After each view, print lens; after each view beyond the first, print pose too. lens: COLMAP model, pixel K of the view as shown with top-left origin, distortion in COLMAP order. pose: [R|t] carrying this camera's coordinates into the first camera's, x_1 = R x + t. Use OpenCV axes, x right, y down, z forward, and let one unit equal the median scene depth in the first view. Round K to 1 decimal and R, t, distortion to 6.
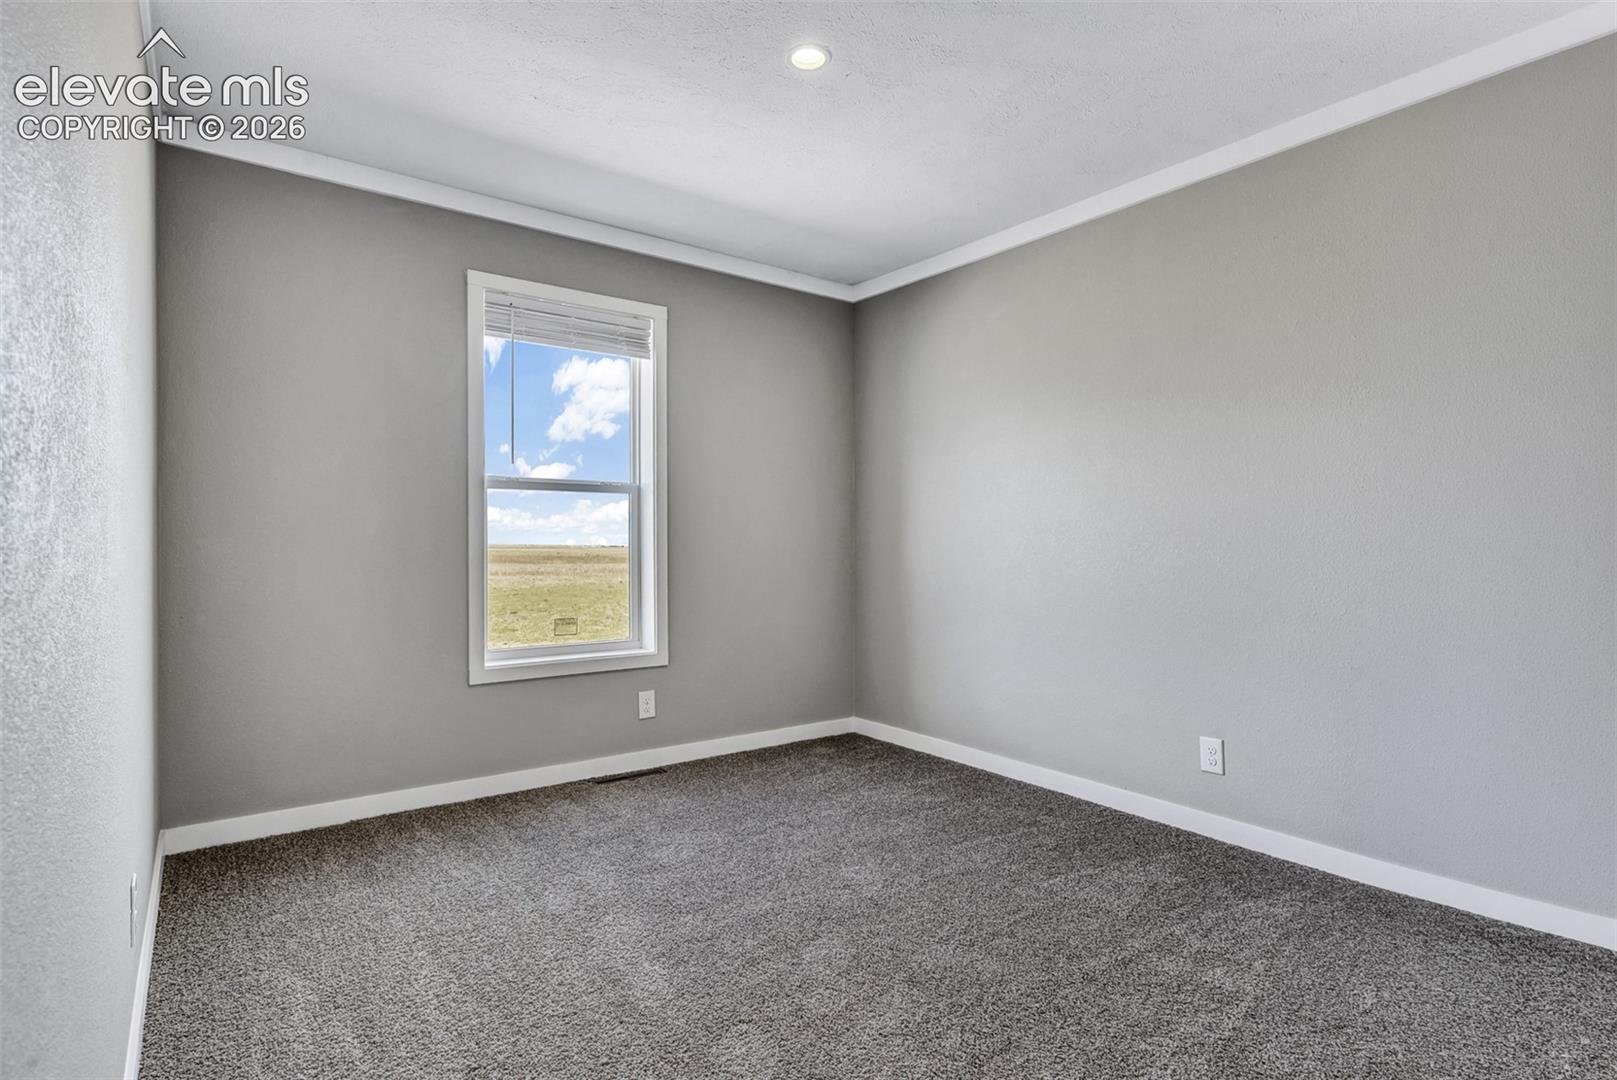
lens RADIAL K [[804.8, 0, 808.5], [0, 804.8, 540.0], [0, 0, 1]] dist [0.000169, 0.000167]
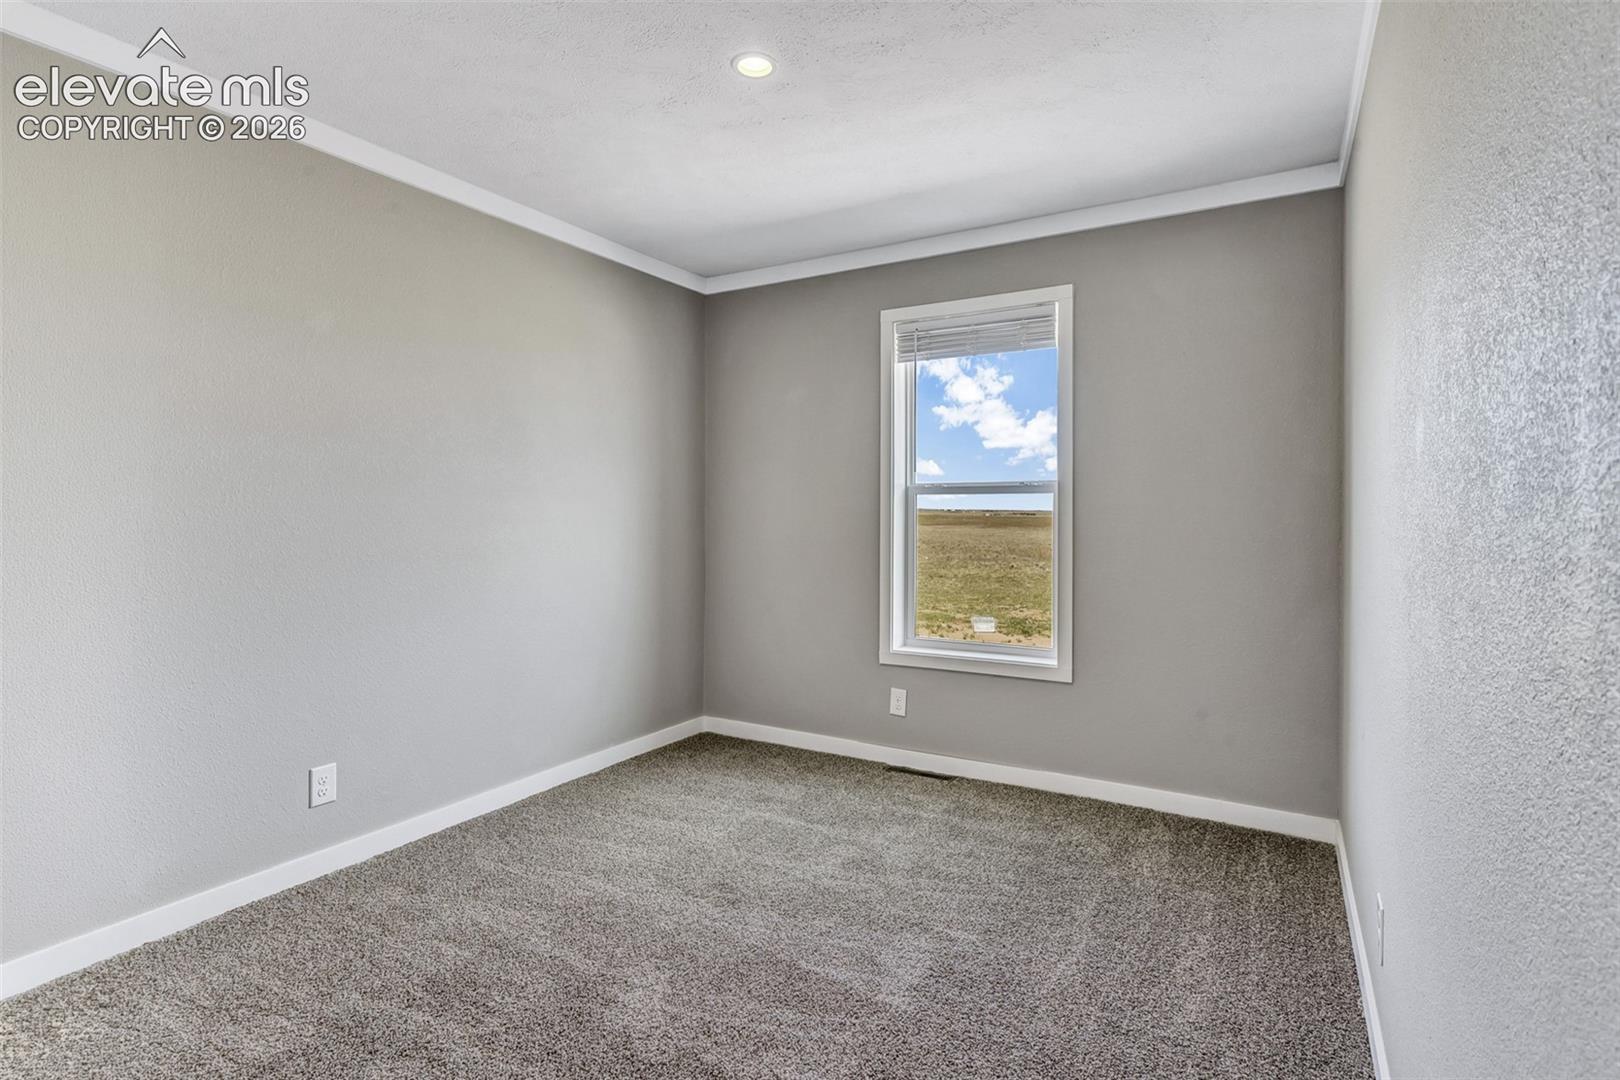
lens RADIAL K [[802.0, 0, 807.9], [0, 802.0, 512.4], [0, 0, 1]] dist [0.001972, -0.000345]
pose [[0.389816, -0.019467, -0.920687, 1.023883], [-0.015471, 0.999497, -0.027684, -0.007163], [0.920763, 0.025036, 0.389318, 0.735796]]
